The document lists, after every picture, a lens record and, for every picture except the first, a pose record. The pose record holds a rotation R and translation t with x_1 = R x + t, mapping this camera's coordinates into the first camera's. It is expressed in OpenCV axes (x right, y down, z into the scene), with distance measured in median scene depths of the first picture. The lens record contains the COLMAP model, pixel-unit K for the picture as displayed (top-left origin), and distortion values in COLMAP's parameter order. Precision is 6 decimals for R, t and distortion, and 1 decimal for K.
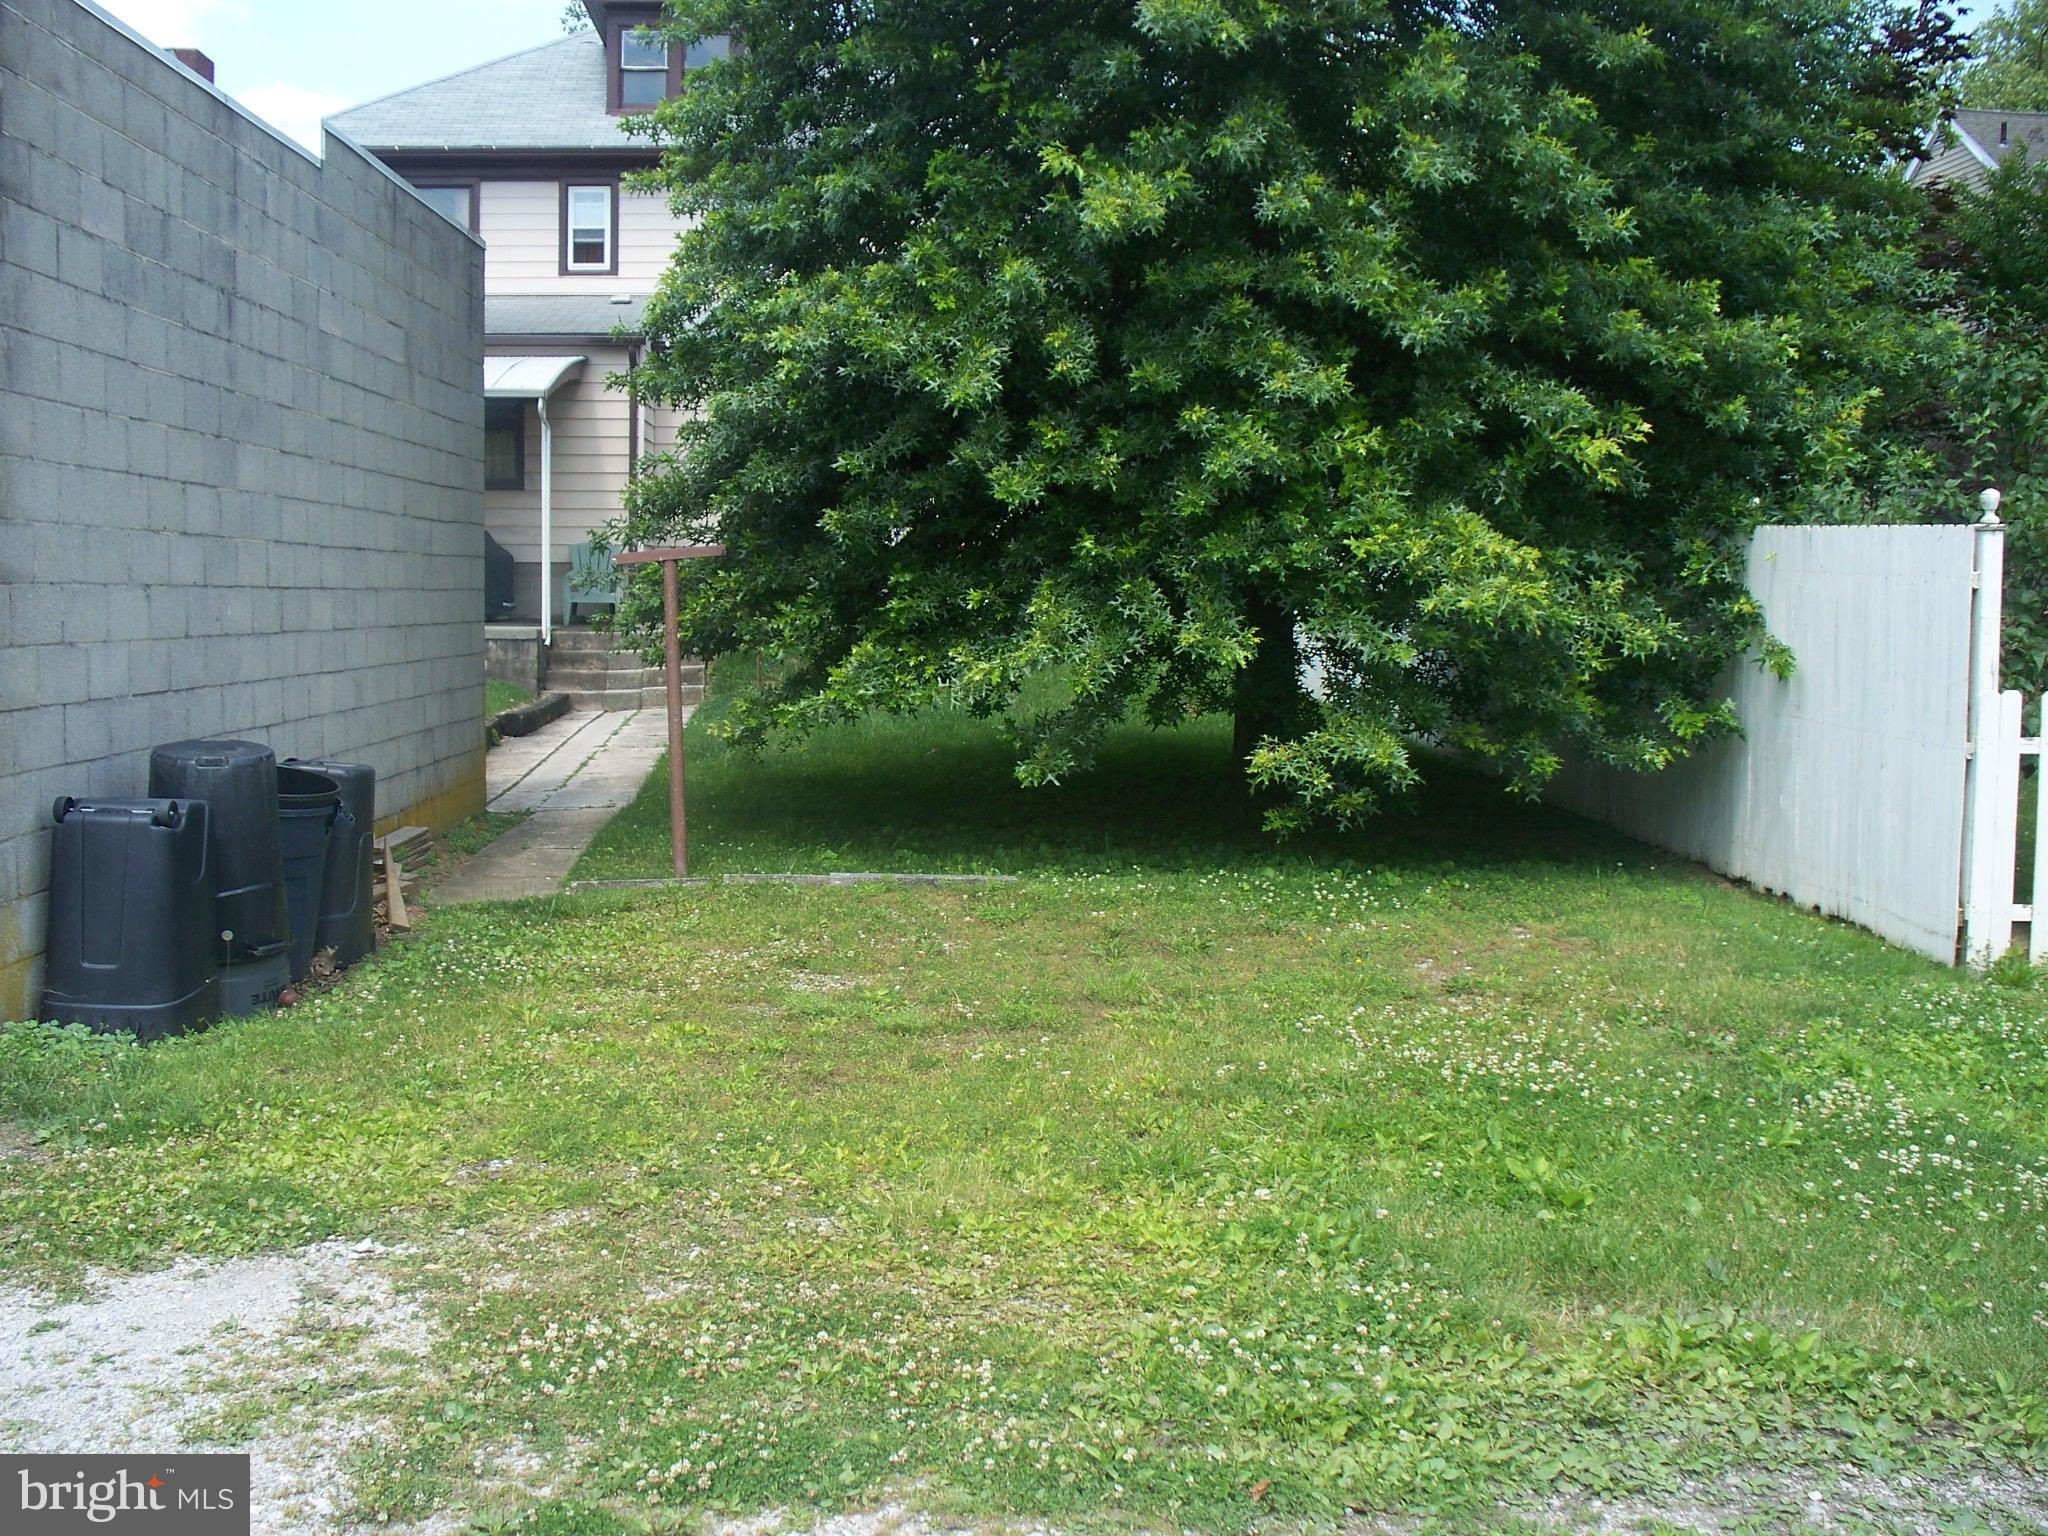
lens RADIAL K [[2178.0, 0, 1017.4], [0, 2178.0, 791.8], [0, 0, 1]] dist [-0.214108, 0.240319]
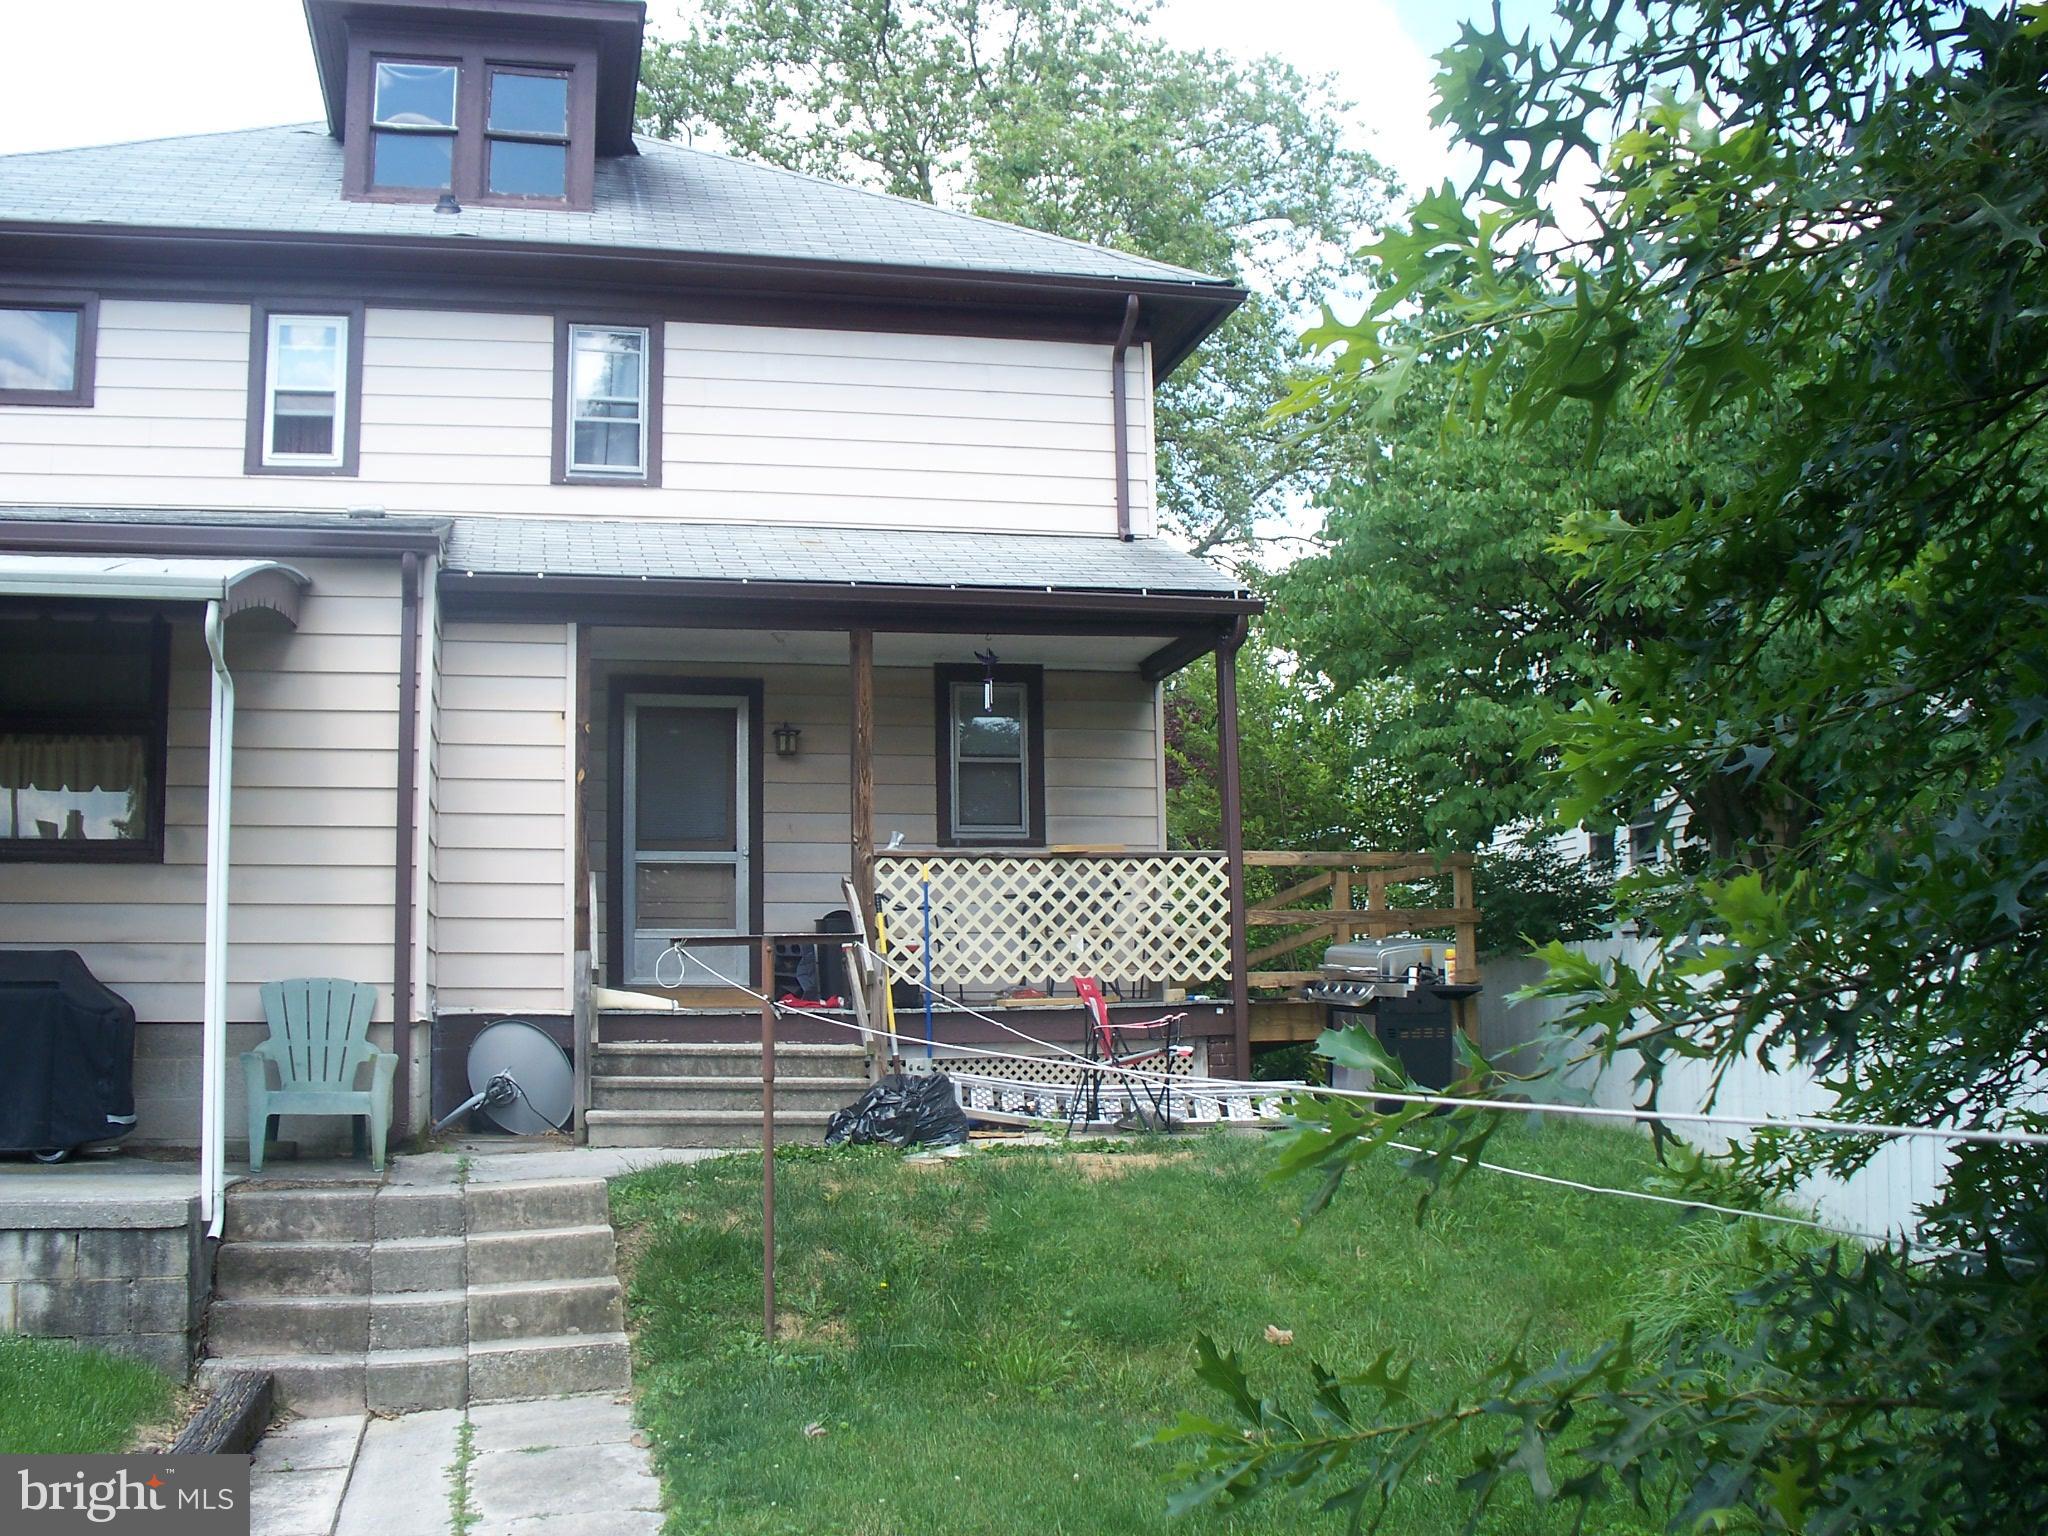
lens RADIAL K [[2178.0, 0, 1017.4], [0, 2178.0, 791.8], [0, 0, 1]] dist [-0.214108, 0.240319]
pose [[0.987199, -0.001988, 0.159484, -0.109979], [0.034638, 0.978731, -0.202202, -0.052265], [-0.155689, 0.205138, 0.966271, 0.481027]]
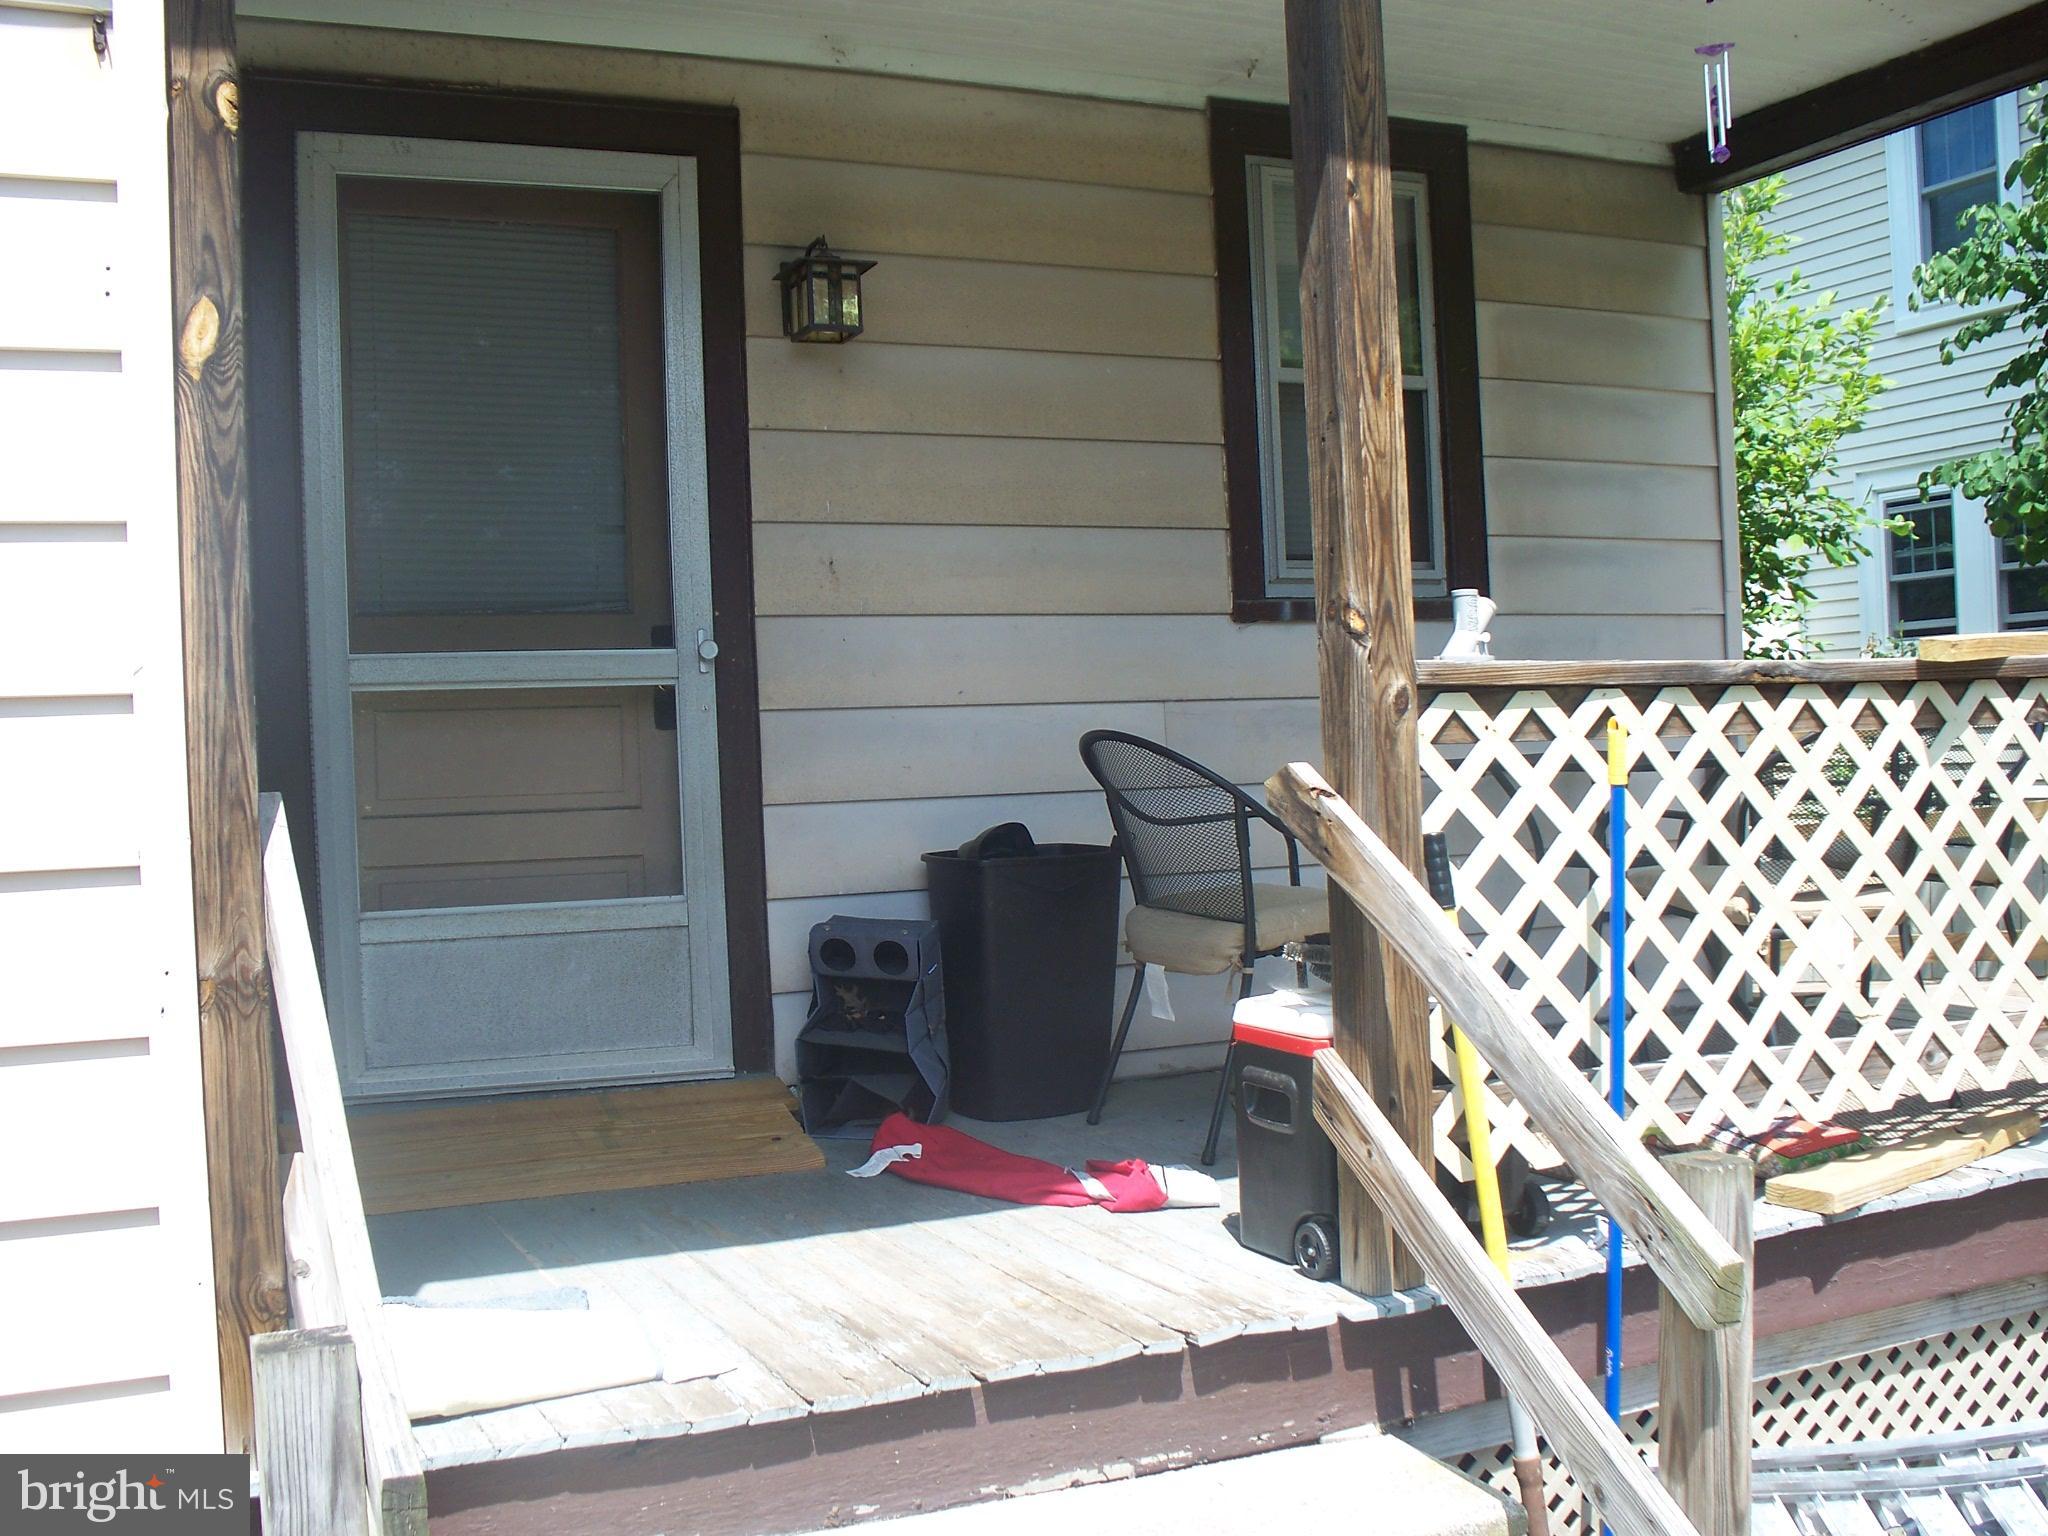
lens RADIAL K [[2178.0, 0, 1017.4], [0, 2178.0, 791.8], [0, 0, 1]] dist [-0.214108, 0.240319]
pose [[0.930153, -0.046004, 0.364279, -0.130023], [0.075350, 0.994920, -0.066754, -0.124177], [-0.359358, 0.089540, 0.928894, 0.848262]]
